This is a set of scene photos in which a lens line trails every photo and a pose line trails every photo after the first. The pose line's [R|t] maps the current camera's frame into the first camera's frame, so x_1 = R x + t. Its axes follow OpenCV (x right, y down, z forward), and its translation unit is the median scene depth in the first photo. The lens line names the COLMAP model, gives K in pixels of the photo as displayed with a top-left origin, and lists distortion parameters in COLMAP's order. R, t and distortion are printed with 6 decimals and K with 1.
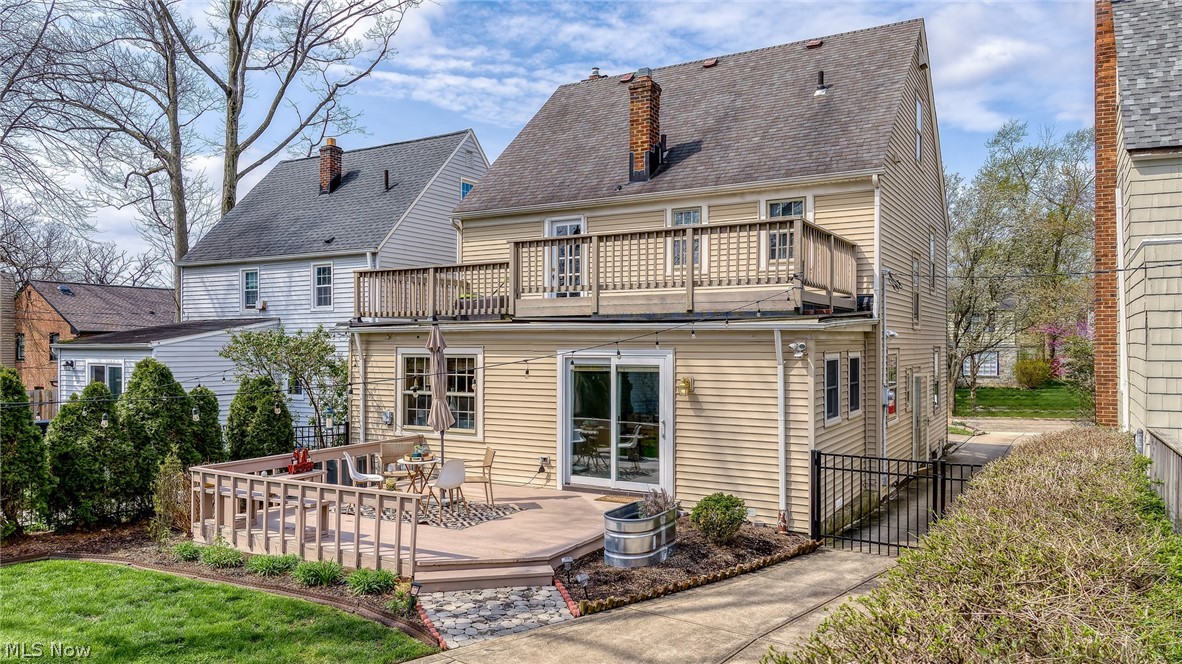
lens RADIAL K [[845.5, 0, 594.7], [0, 845.5, 328.6], [0, 0, 1]] dist [0.006480, 0.001626]
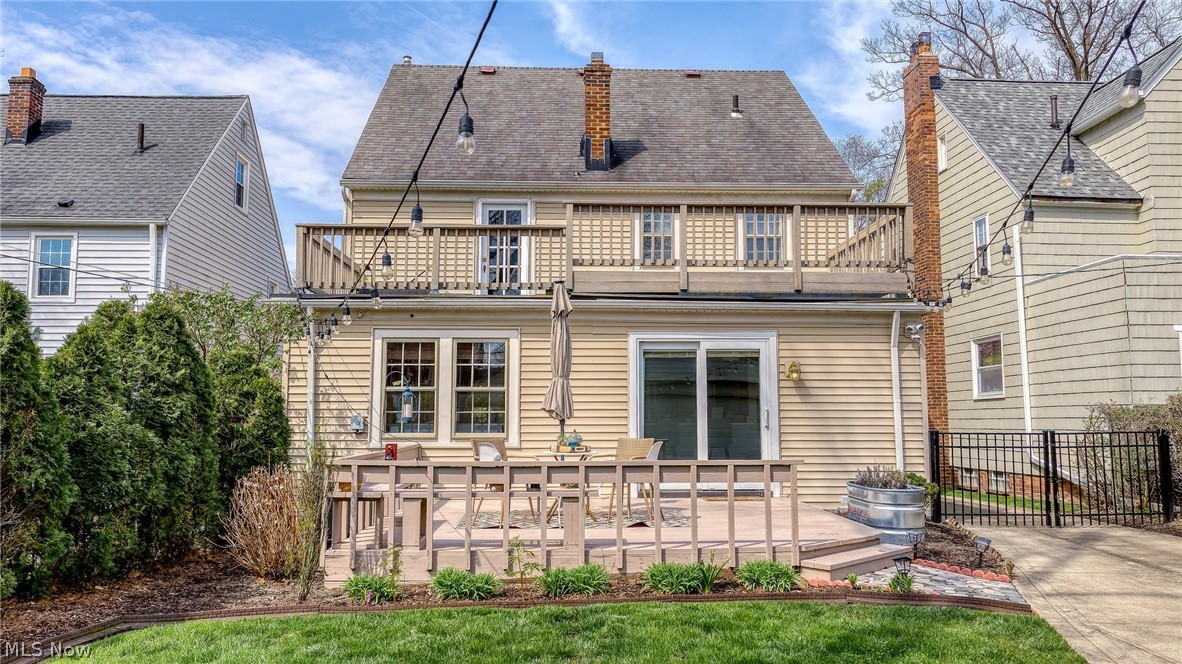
lens RADIAL K [[845.5, 0, 593.2], [0, 845.5, 338.0], [0, 0, 1]] dist [0.006480, 0.001626]
pose [[0.838917, 0.052855, 0.541687, -0.539375], [-0.008429, 0.996416, -0.084172, 0.103474], [-0.544195, 0.066047, 0.836355, 0.308308]]
